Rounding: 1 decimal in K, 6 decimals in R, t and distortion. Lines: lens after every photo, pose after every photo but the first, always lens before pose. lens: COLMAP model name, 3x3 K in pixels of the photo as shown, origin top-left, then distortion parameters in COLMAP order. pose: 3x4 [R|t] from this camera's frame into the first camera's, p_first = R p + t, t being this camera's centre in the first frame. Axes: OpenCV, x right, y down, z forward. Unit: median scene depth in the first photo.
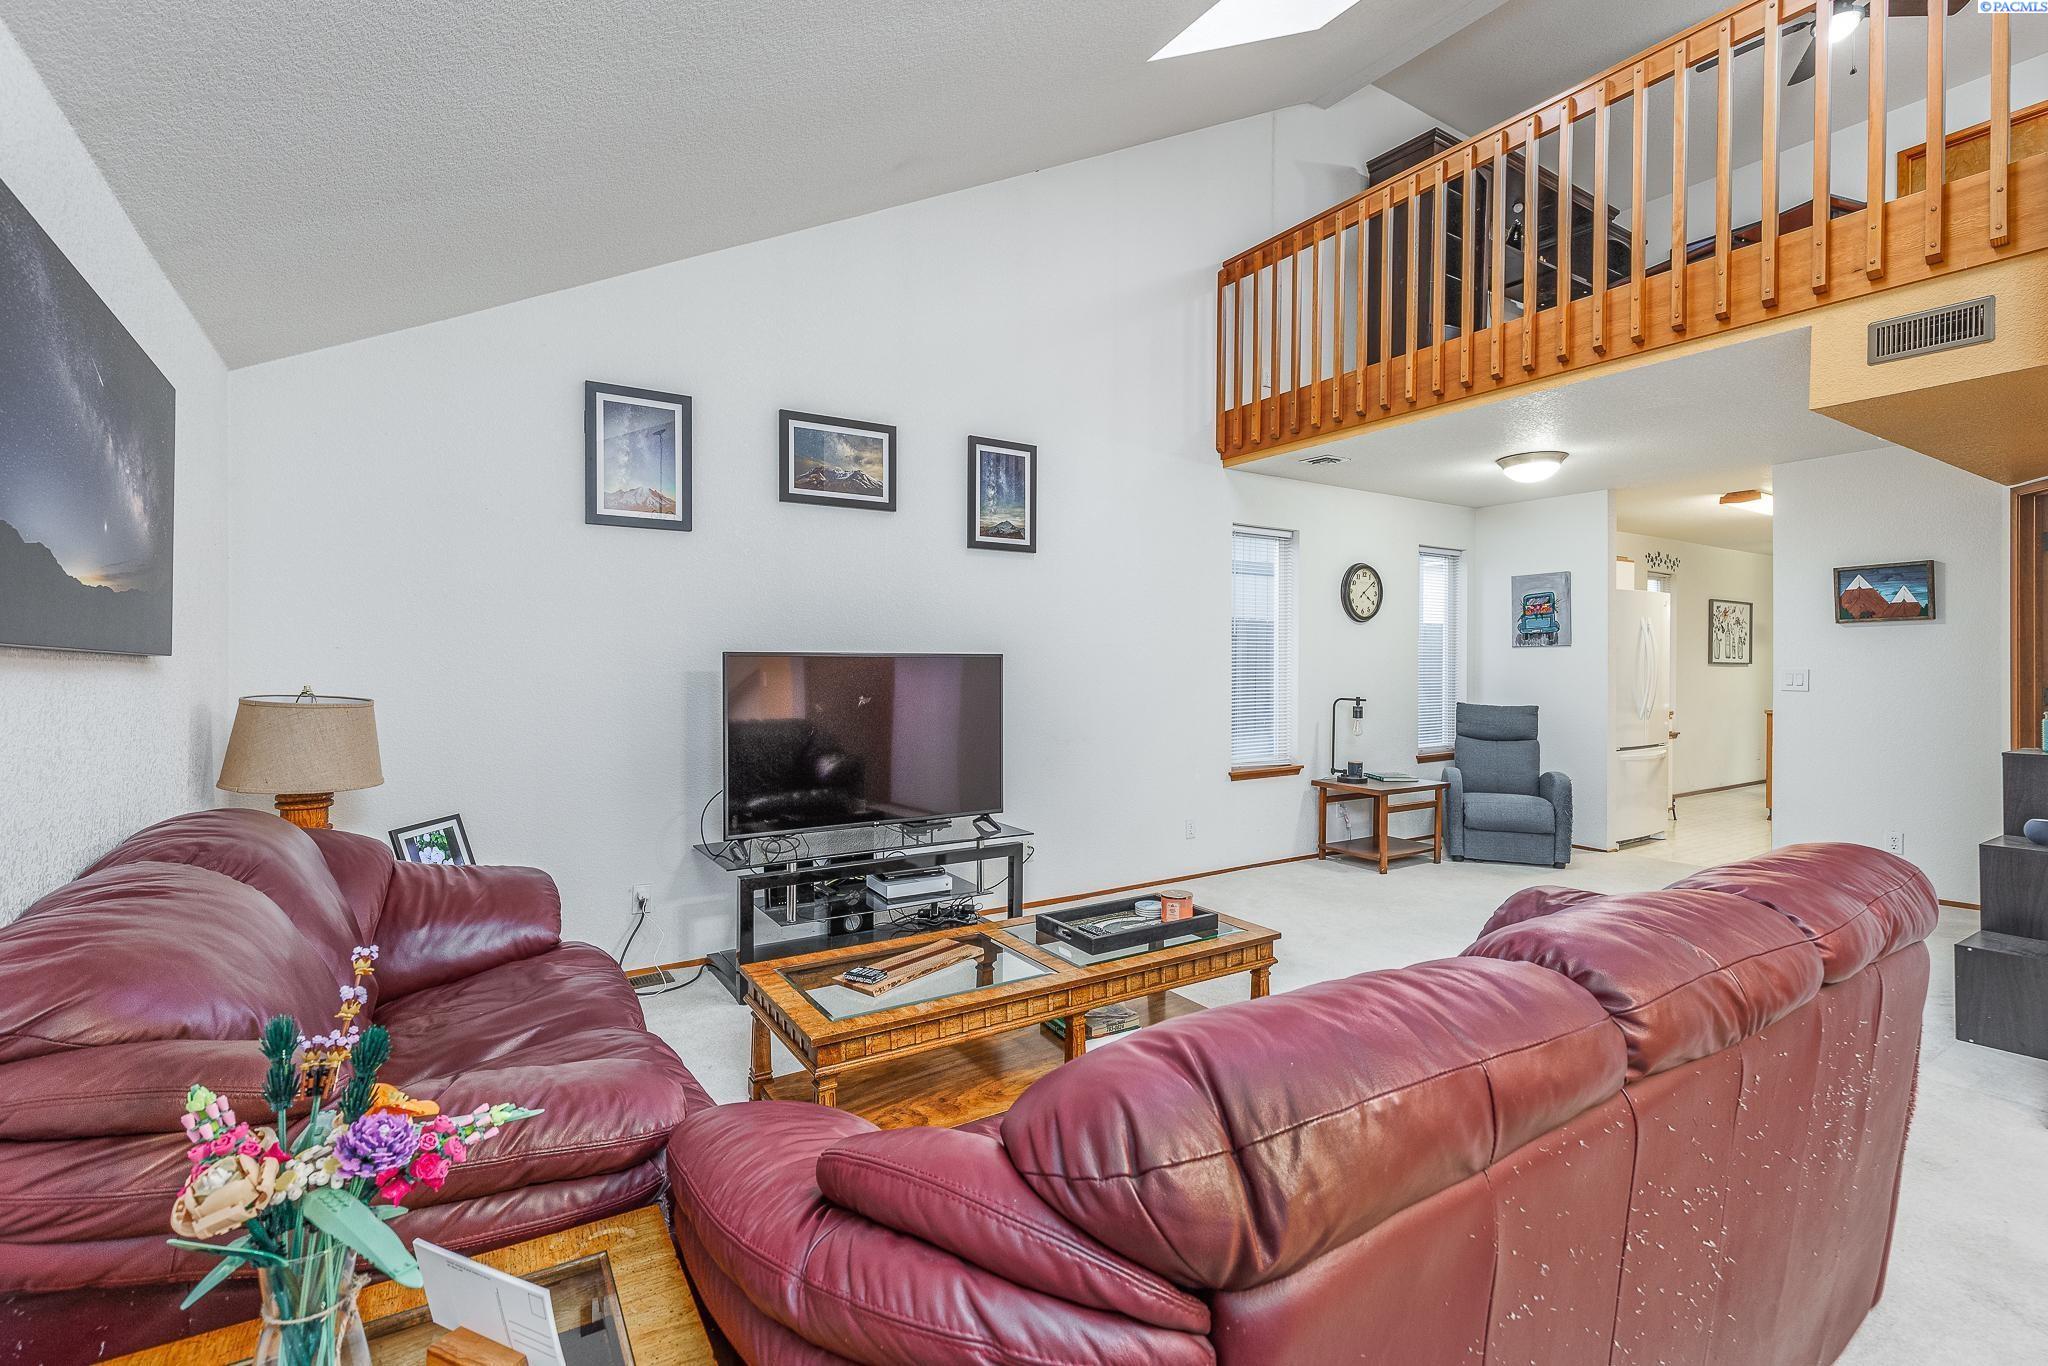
lens RADIAL K [[919.3, 0, 1029.3], [0, 919.3, 678.5], [0, 0, 1]] dist [0.002274, 0.000927]
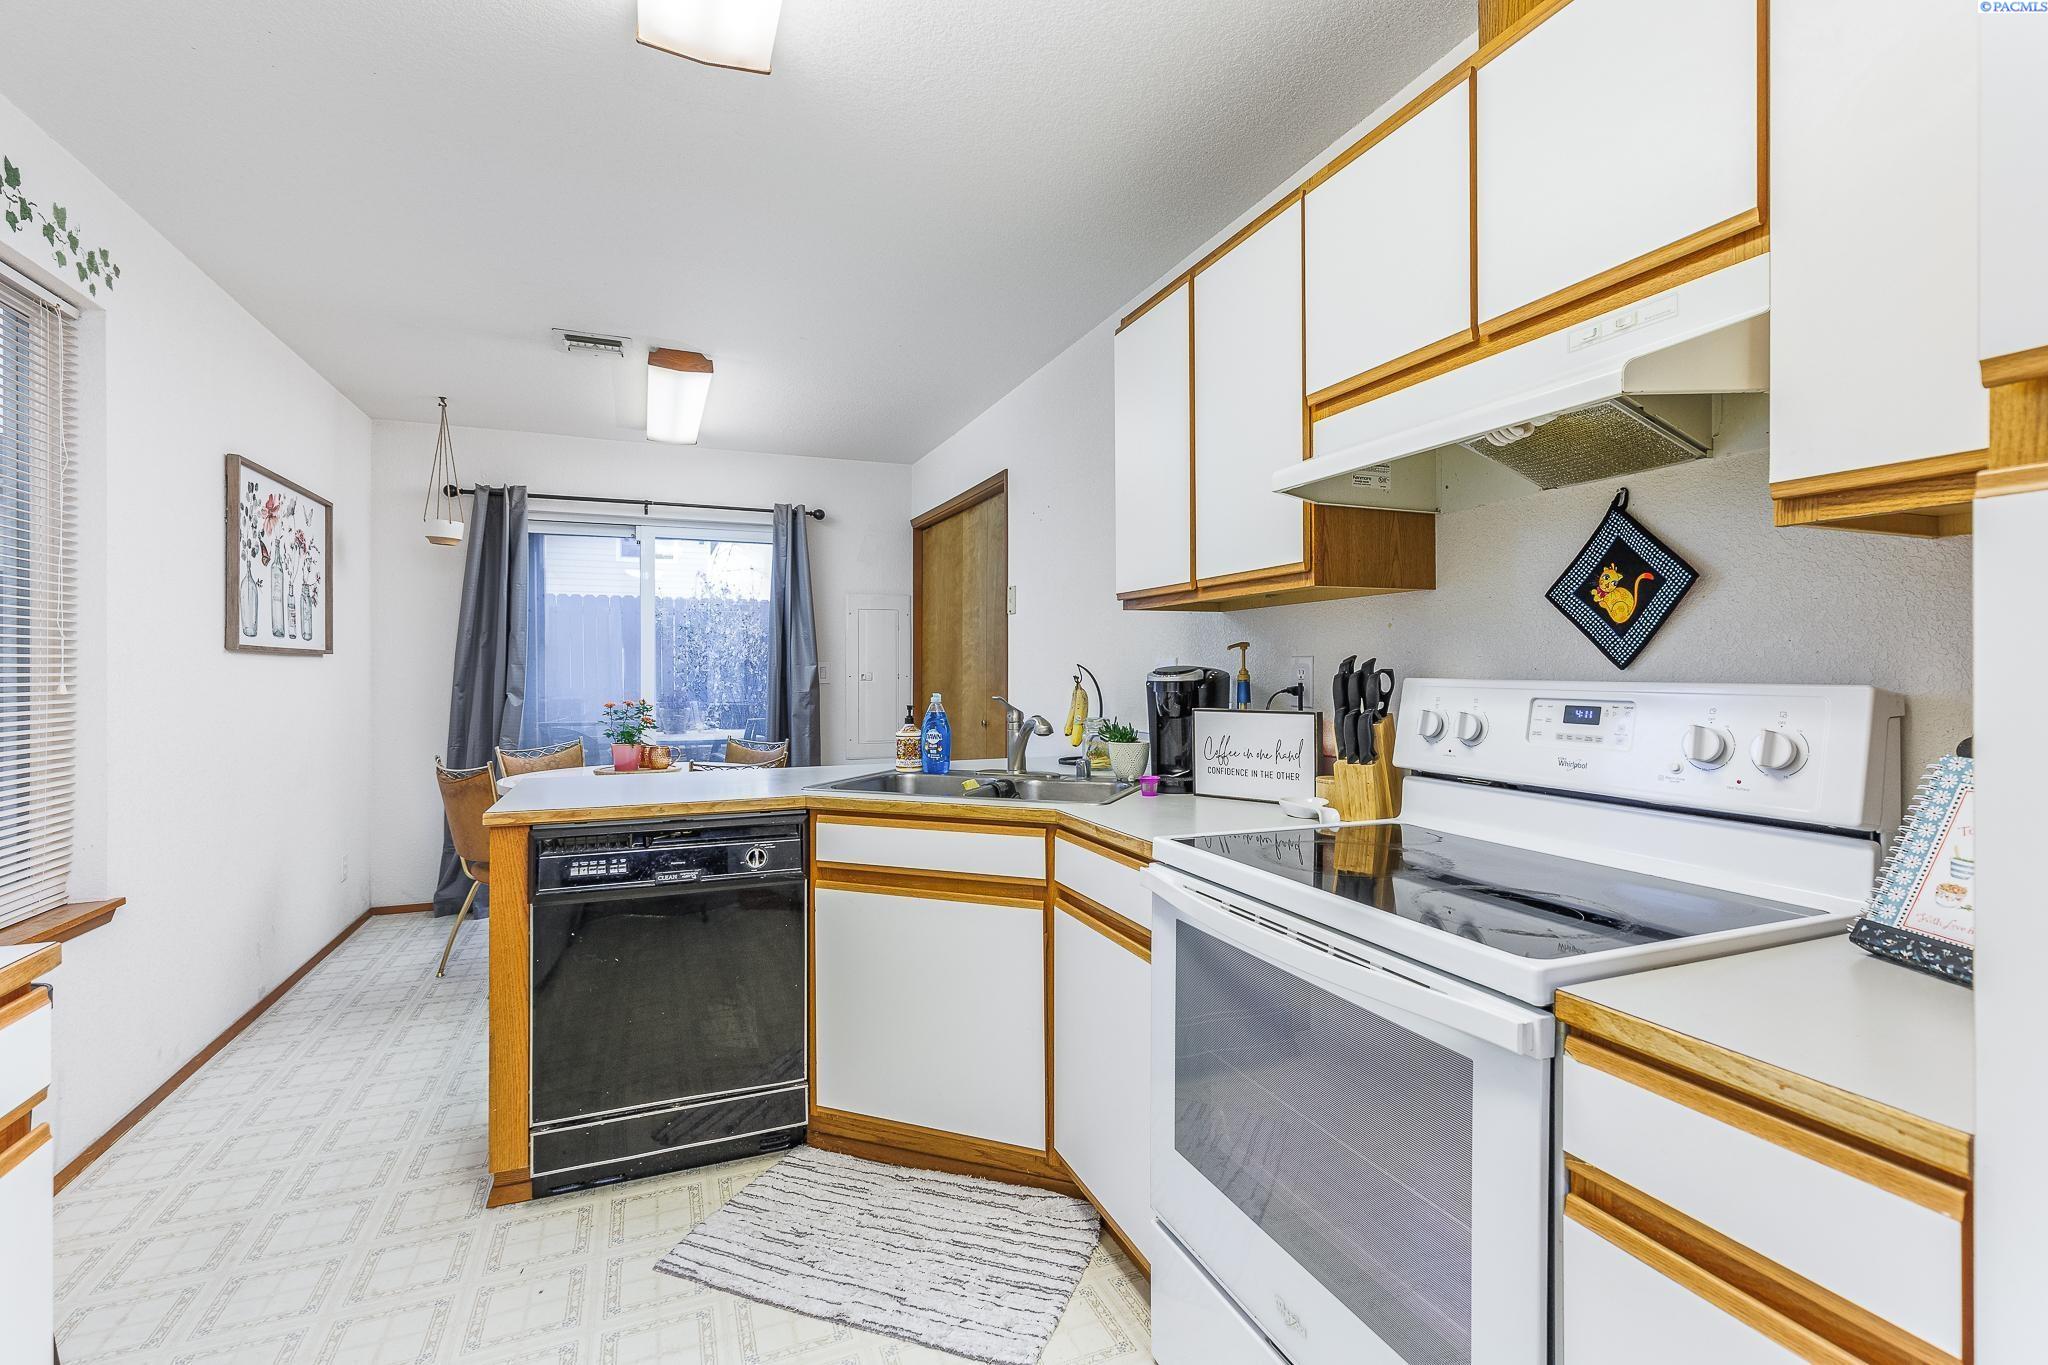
lens RADIAL K [[919.3, 0, 1029.8], [0, 919.3, 665.9], [0, 0, 1]] dist [0.002274, 0.000927]
pose [[0.188155, 0.000100, 0.982139, 1.004758], [0.015848, 0.999869, -0.003138, -0.010150], [-0.982011, 0.016156, 0.188129, 1.407288]]
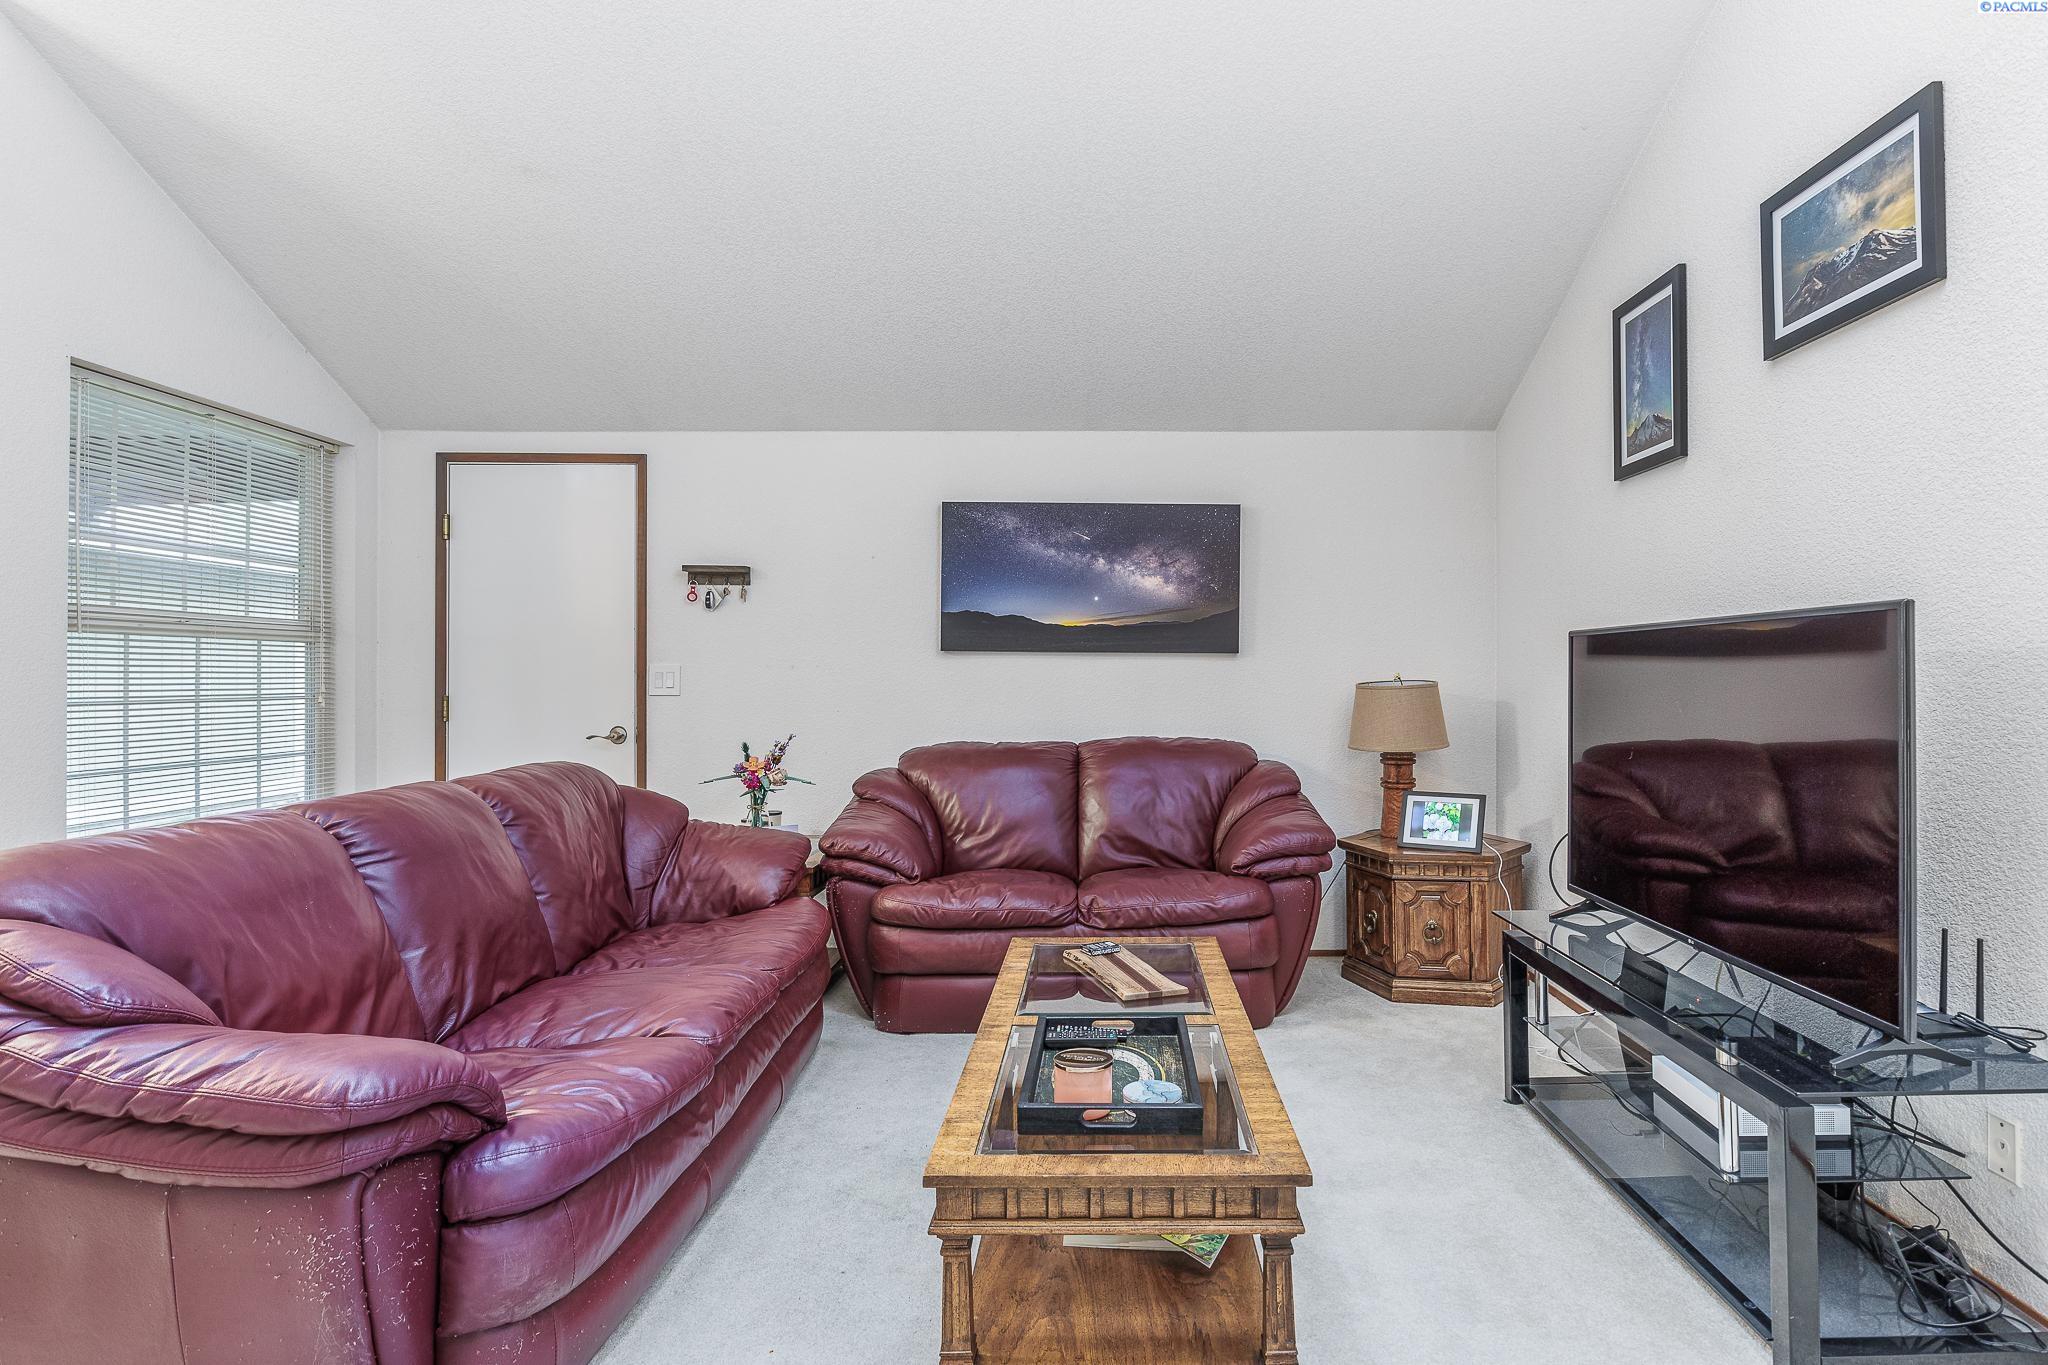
lens RADIAL K [[1073.4, 0, 1107.8], [0, 1073.4, 665.3], [0, 0, 1]] dist [0.001215, -0.001647]
pose [[-0.532342, -0.007471, -0.846496, 0.484240], [-0.010107, 0.999946, -0.002469, 0.003472], [0.846469, 0.007241, -0.532389, 0.945315]]
